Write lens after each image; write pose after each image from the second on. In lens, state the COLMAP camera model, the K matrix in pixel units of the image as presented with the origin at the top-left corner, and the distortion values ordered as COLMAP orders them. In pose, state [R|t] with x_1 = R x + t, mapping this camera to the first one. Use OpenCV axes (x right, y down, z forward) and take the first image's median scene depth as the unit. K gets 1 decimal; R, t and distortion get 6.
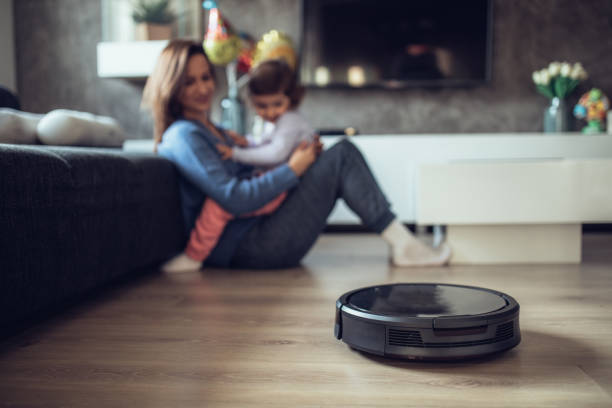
lens RADIAL K [[626.1, 0, 306.0], [0, 626.1, 204.0], [0, 0, 1]] dist [-0.012623, -0.005158]
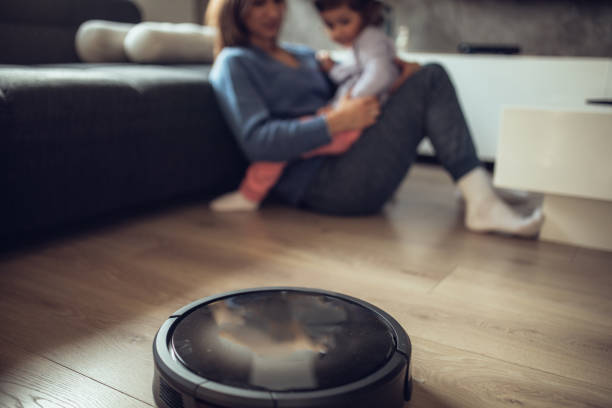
lens RADIAL K [[588.7, 0, 306.0], [0, 588.7, 204.0], [0, 0, 1]] dist [-0.007375, 0.000930]
pose [[0.898561, 0.144861, -0.414250, 0.247916], [-0.068152, 0.978559, 0.194366, -0.065194], [0.433524, -0.146418, 0.889167, 0.227454]]
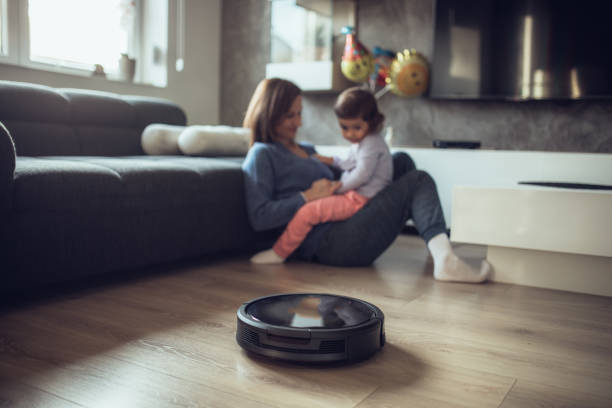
lens RADIAL K [[588.7, 0, 306.0], [0, 588.7, 204.0], [0, 0, 1]] dist [-0.007375, 0.000930]
pose [[0.899429, 0.080892, -0.429517, 0.349514], [-0.066456, 0.996608, 0.048531, -0.059362], [0.431986, -0.015106, 0.901754, -0.025196]]
